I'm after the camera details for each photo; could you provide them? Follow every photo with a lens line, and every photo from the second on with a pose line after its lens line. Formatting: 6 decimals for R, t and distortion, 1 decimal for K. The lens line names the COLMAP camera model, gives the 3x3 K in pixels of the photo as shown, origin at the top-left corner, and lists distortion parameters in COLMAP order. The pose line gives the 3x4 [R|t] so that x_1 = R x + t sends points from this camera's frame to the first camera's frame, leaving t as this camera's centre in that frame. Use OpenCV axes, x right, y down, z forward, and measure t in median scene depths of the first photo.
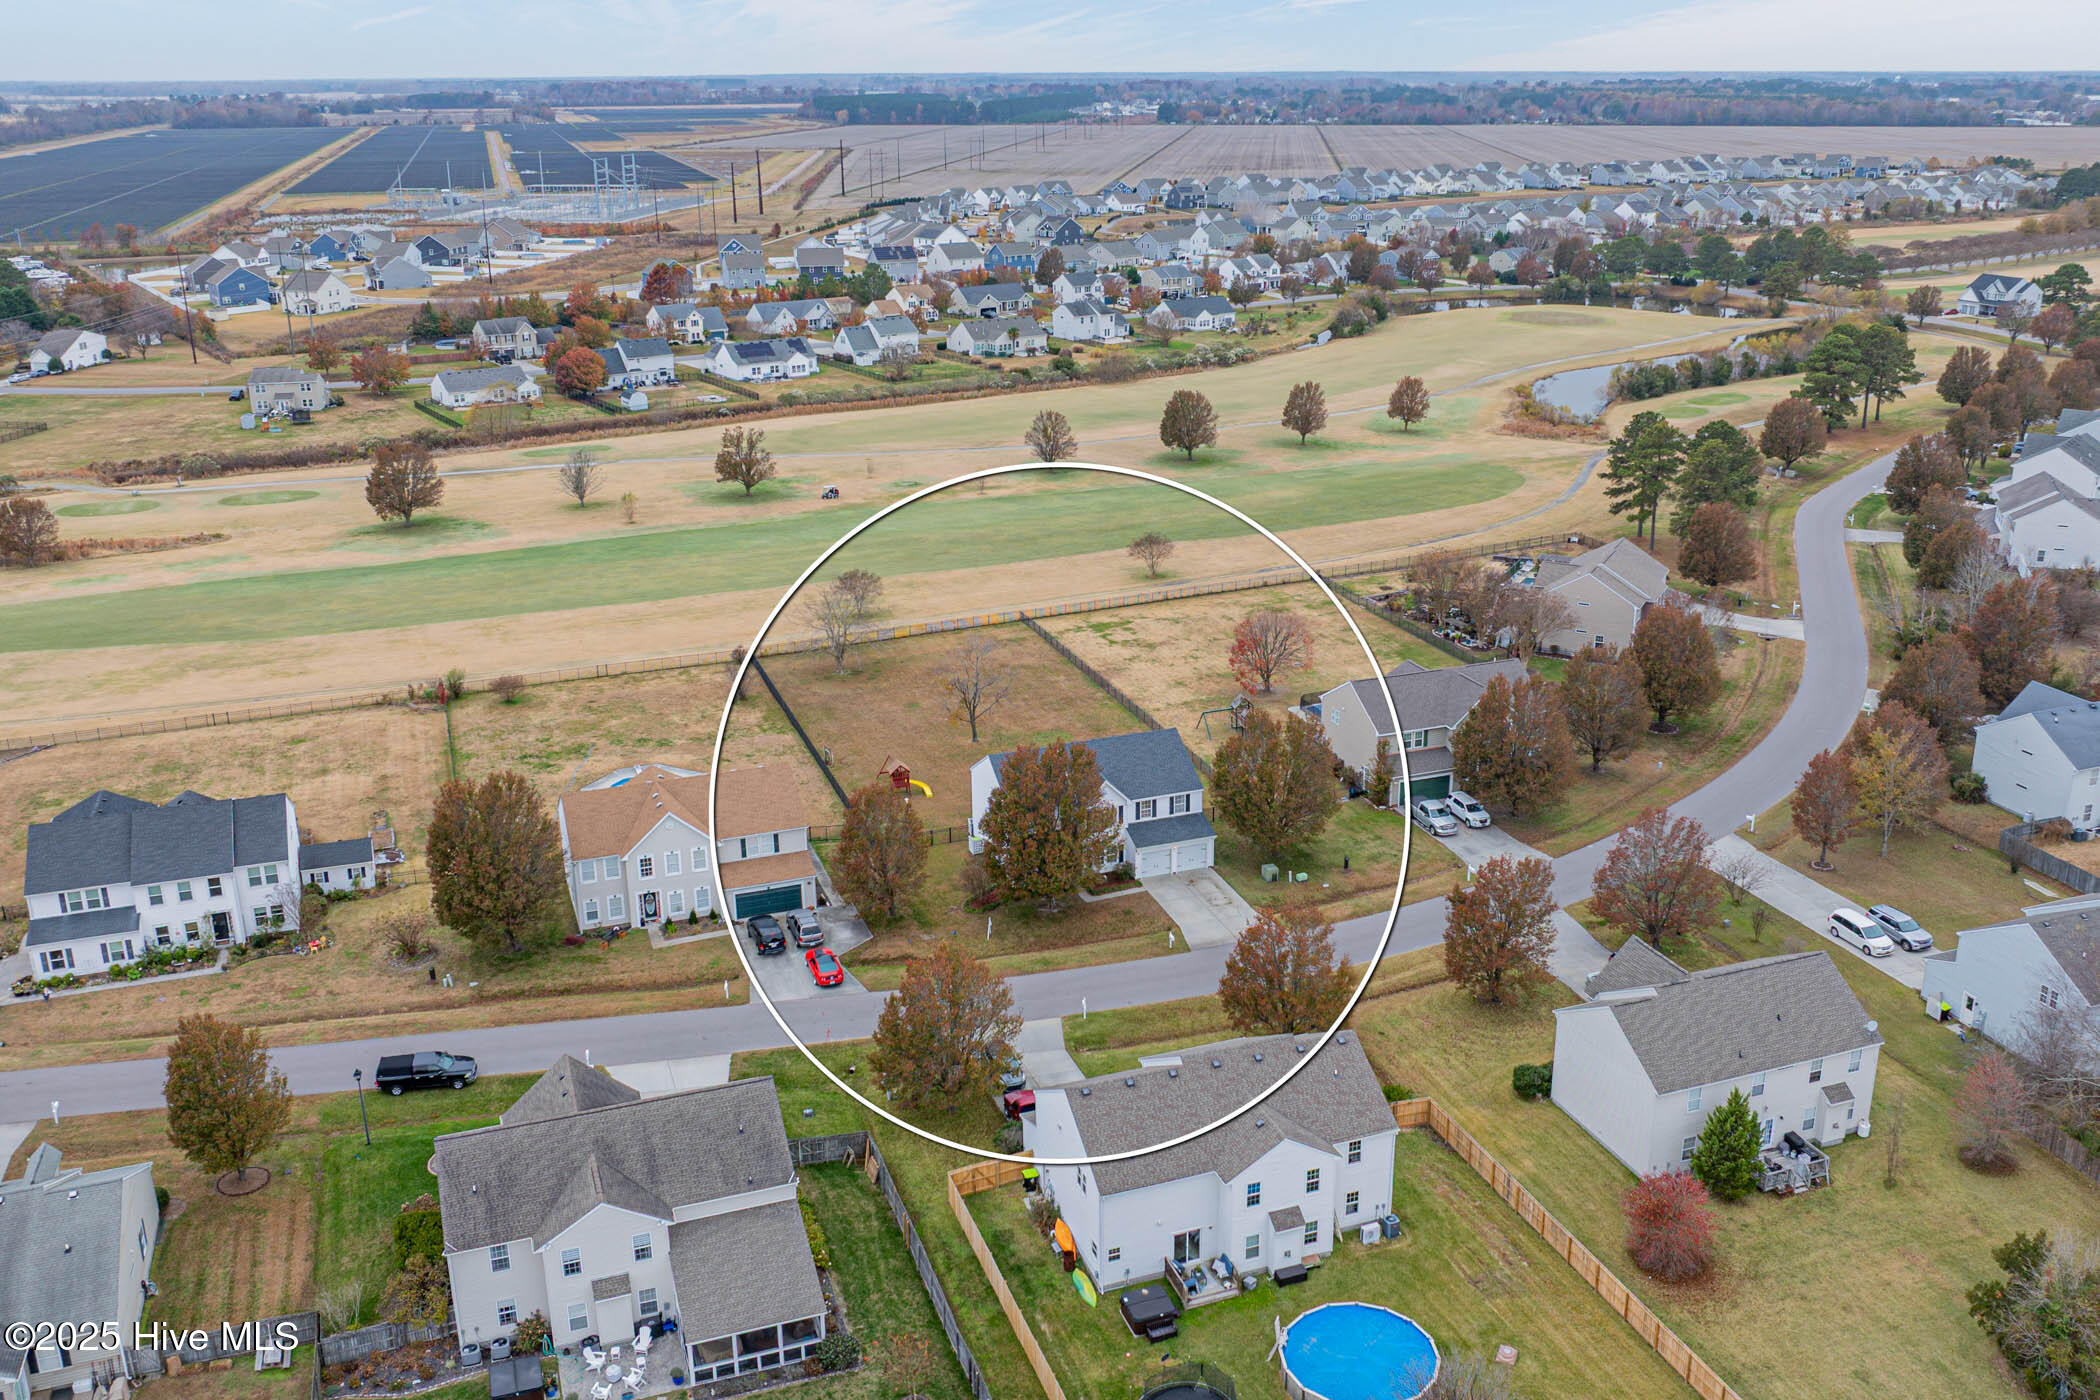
lens RADIAL K [[1812.3, 0, 1050.0], [0, 1812.3, 700.0], [0, 0, 1]] dist [-0.013370, -0.010580]
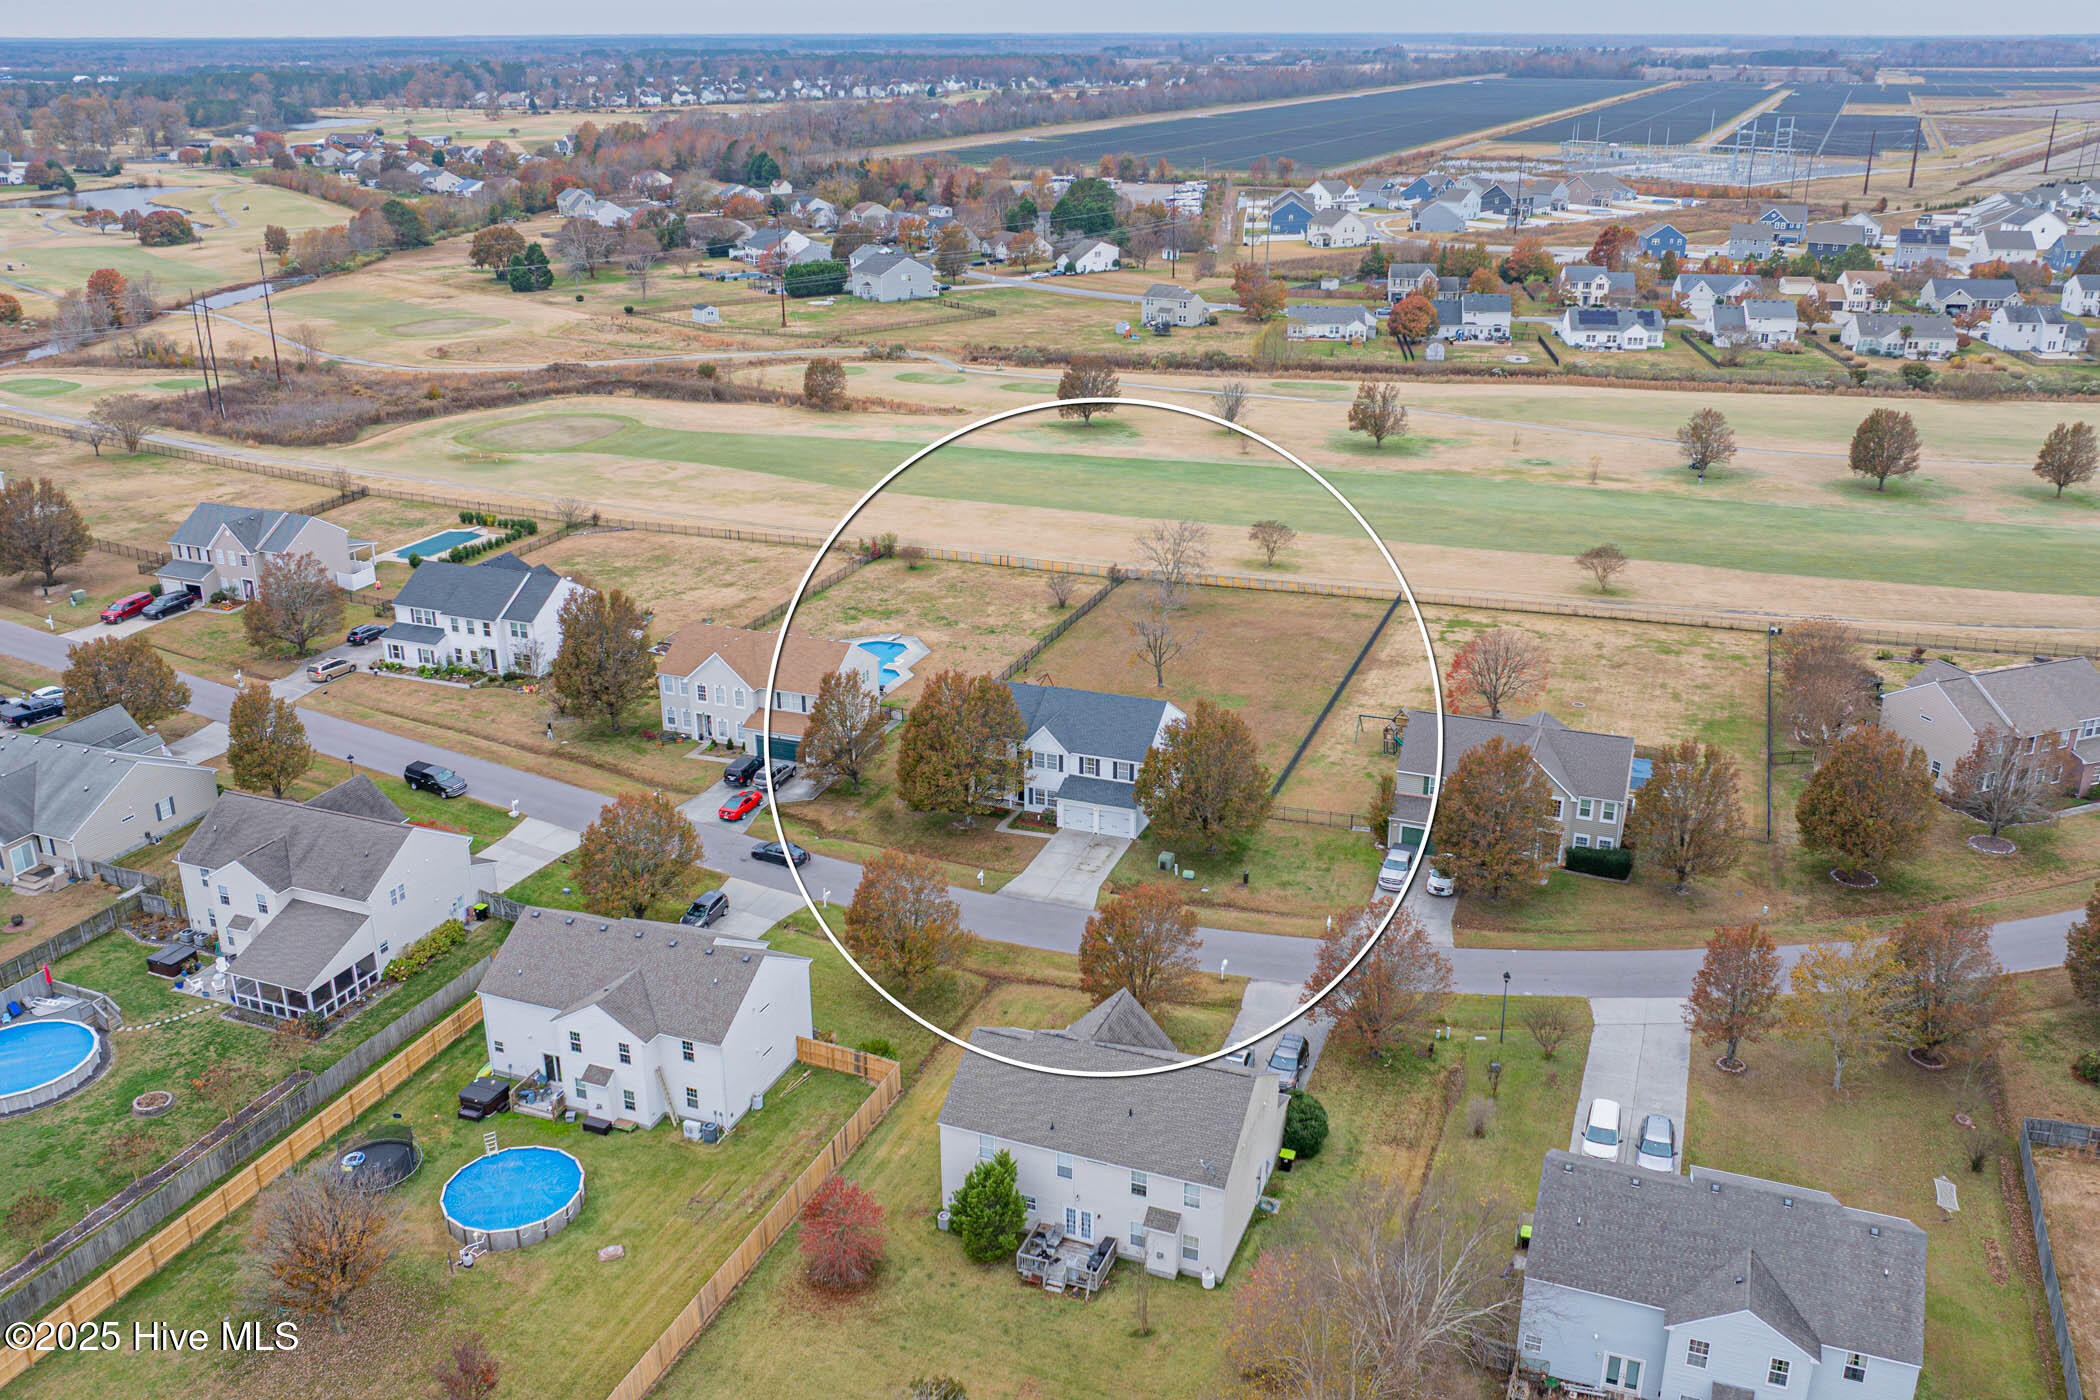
lens RADIAL K [[1734.8, 0, 1026.3], [0, 1734.8, 666.2], [0, 0, 1]] dist [-0.015290, -0.005507]
pose [[0.746529, 0.232682, -0.623340, 0.431495], [-0.220353, 0.970449, 0.098351, -0.057781], [0.627804, 0.063933, 0.775741, 0.142803]]
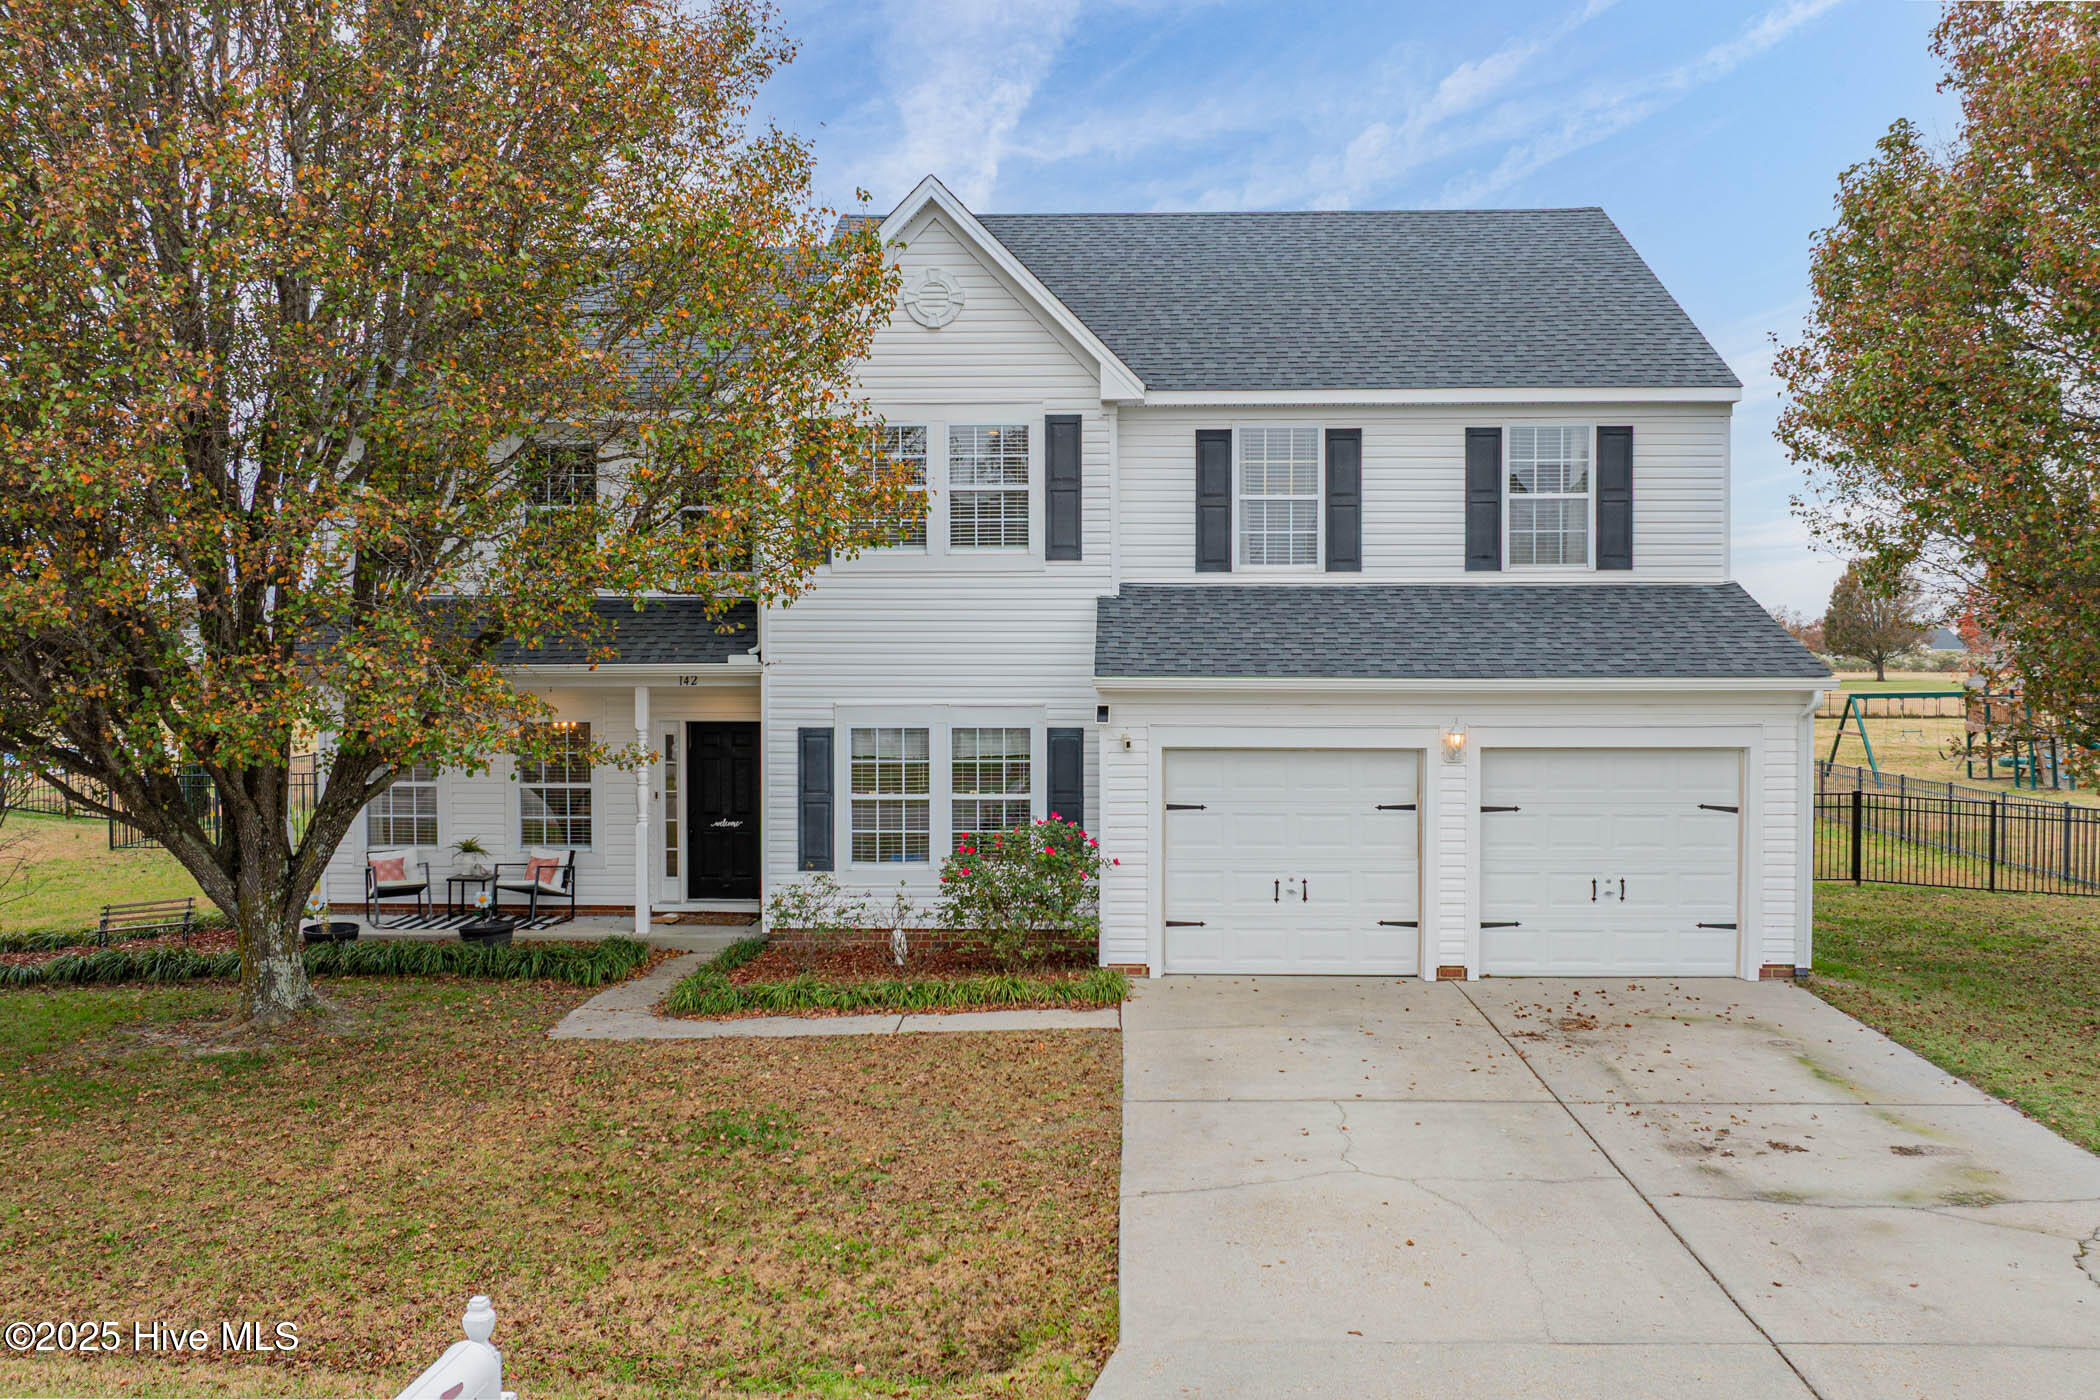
lens RADIAL K [[1812.3, 0, 1050.0], [0, 1812.3, 700.0], [0, 0, 1]] dist [-0.013370, -0.010580]
pose [[0.931355, 0.007515, -0.364034, 0.059898], [-0.125384, 0.945259, -0.301271, 0.080957], [0.341843, 0.326235, 0.881314, 0.602860]]
